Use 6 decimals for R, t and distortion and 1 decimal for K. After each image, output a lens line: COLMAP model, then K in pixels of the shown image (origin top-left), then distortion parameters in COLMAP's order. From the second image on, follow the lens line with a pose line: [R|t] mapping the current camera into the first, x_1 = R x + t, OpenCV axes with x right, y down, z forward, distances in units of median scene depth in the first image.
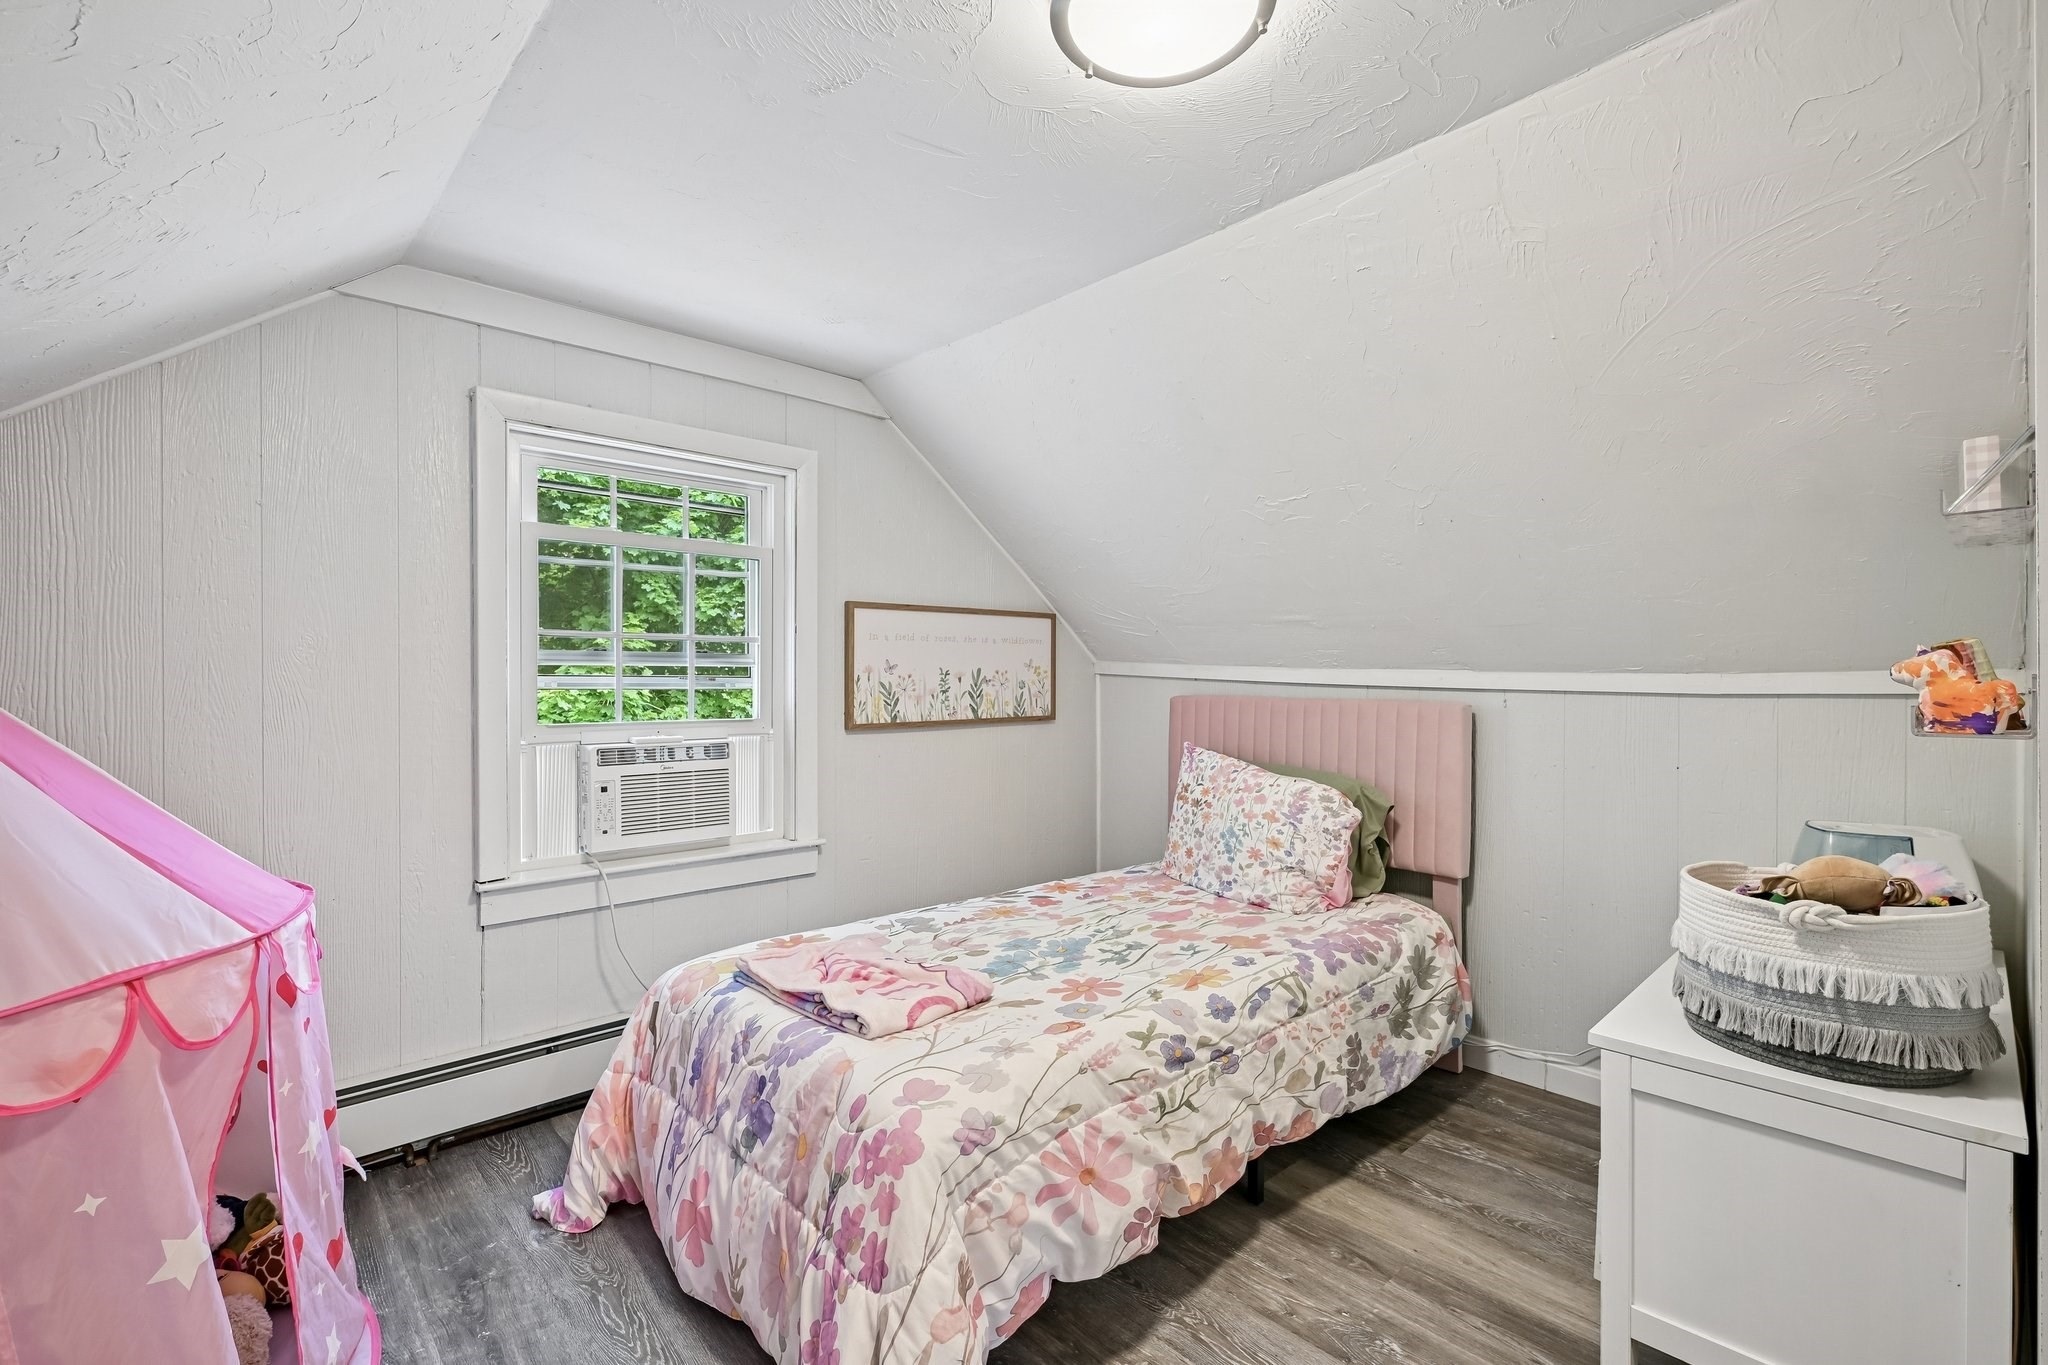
lens RADIAL K [[914.0, 0, 1022.8], [0, 914.0, 683.5], [0, 0, 1]] dist [0.000284, -0.000070]
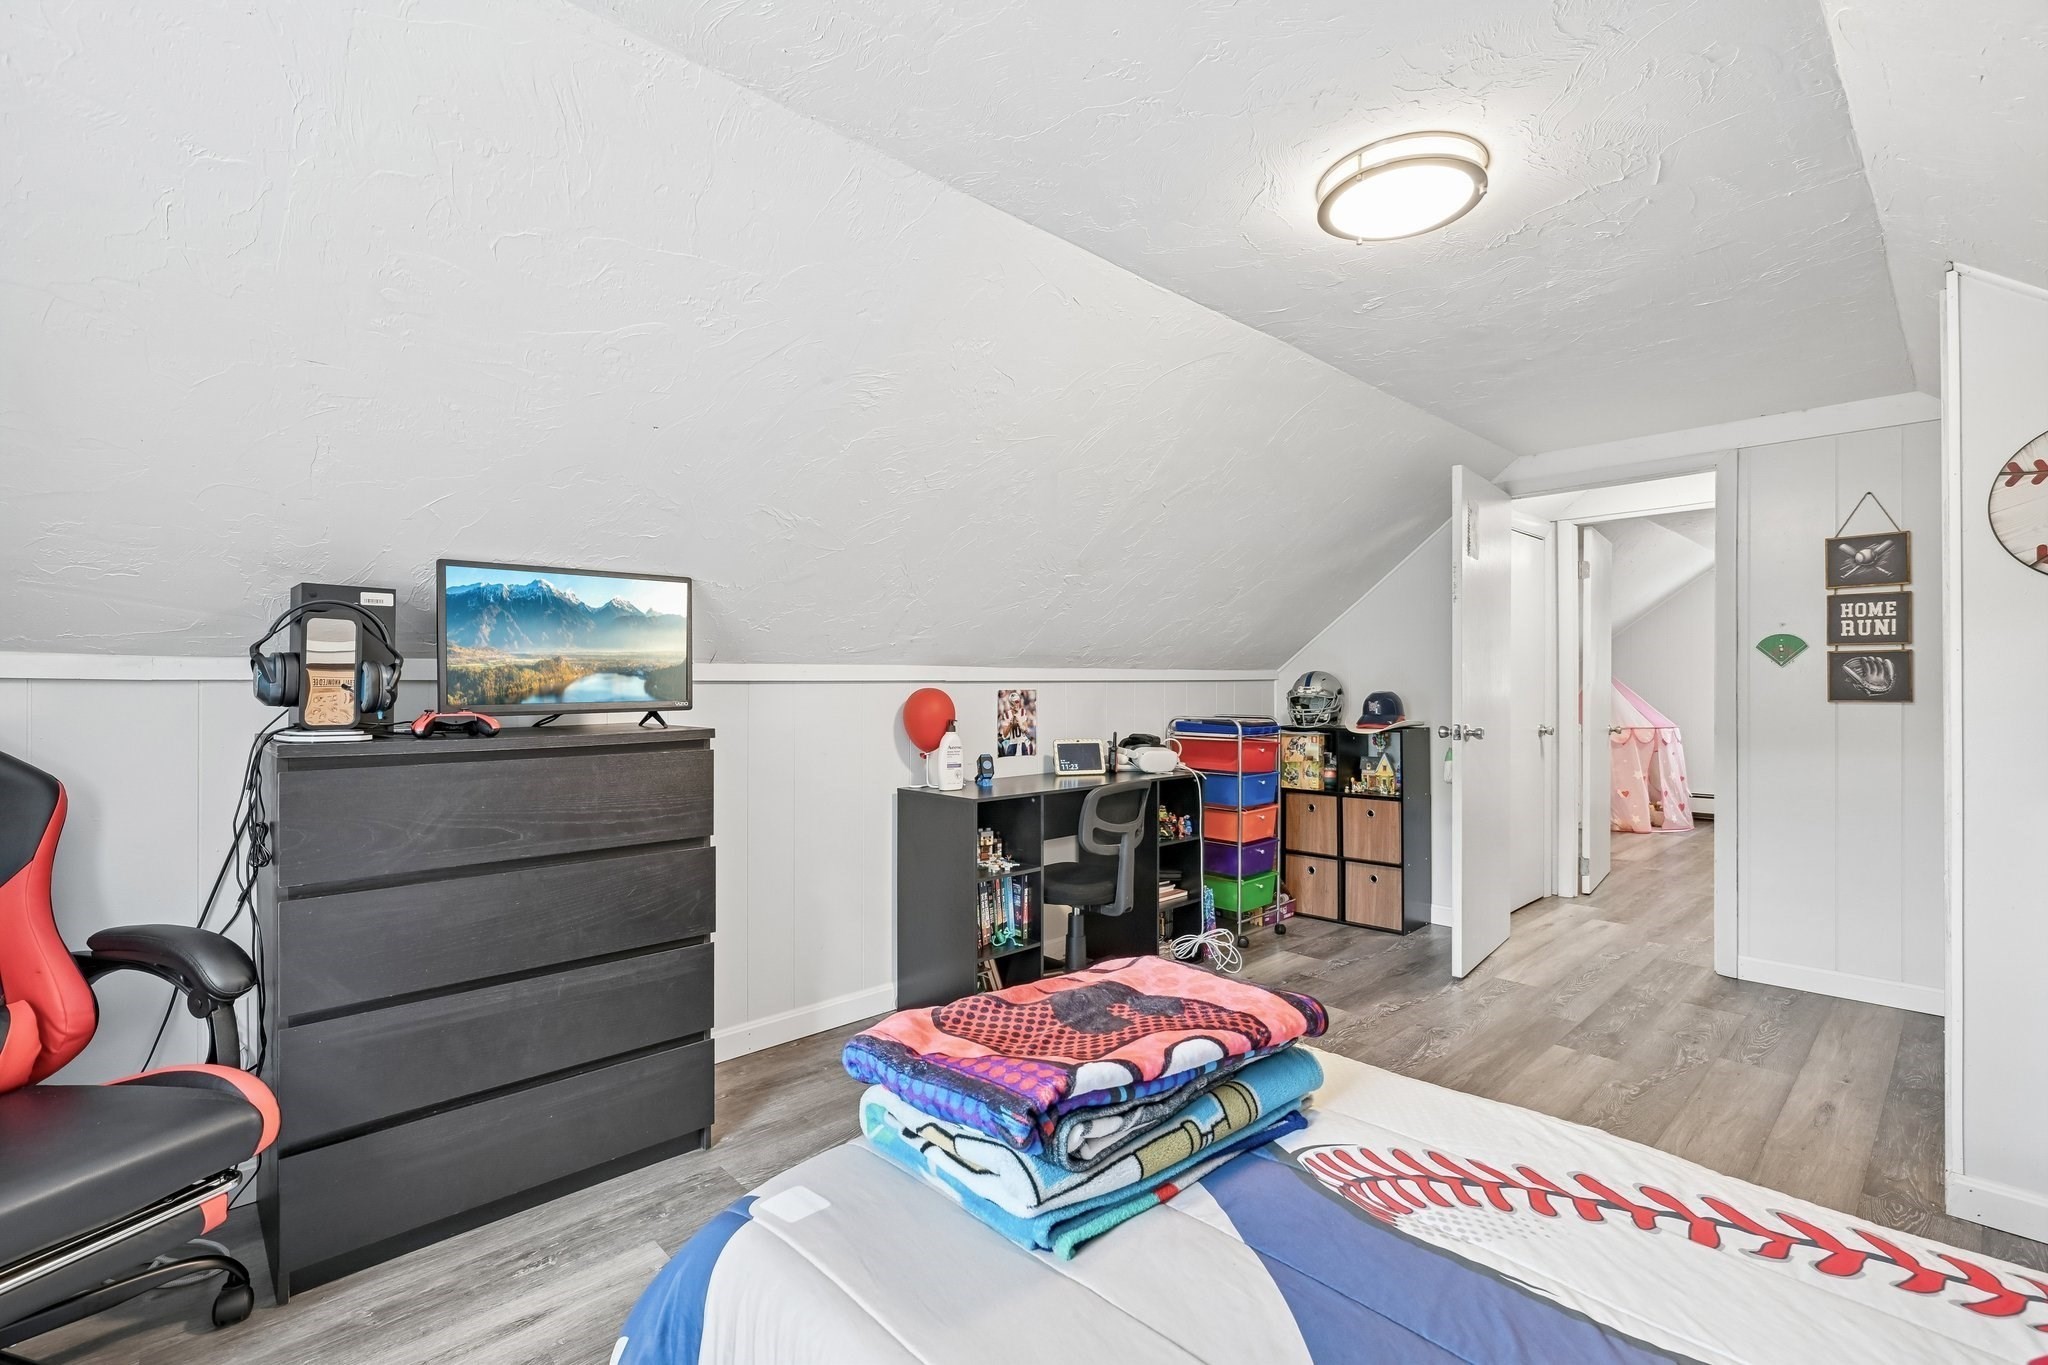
lens RADIAL K [[914.0, 0, 1022.8], [0, 914.0, 683.5], [0, 0, 1]] dist [0.000284, -0.000070]
pose [[0.007800, -0.000195, -0.999970, 2.796695], [-0.001470, 0.999999, -0.000207, 0.014410], [0.999968, 0.001471, 0.007800, -1.712445]]
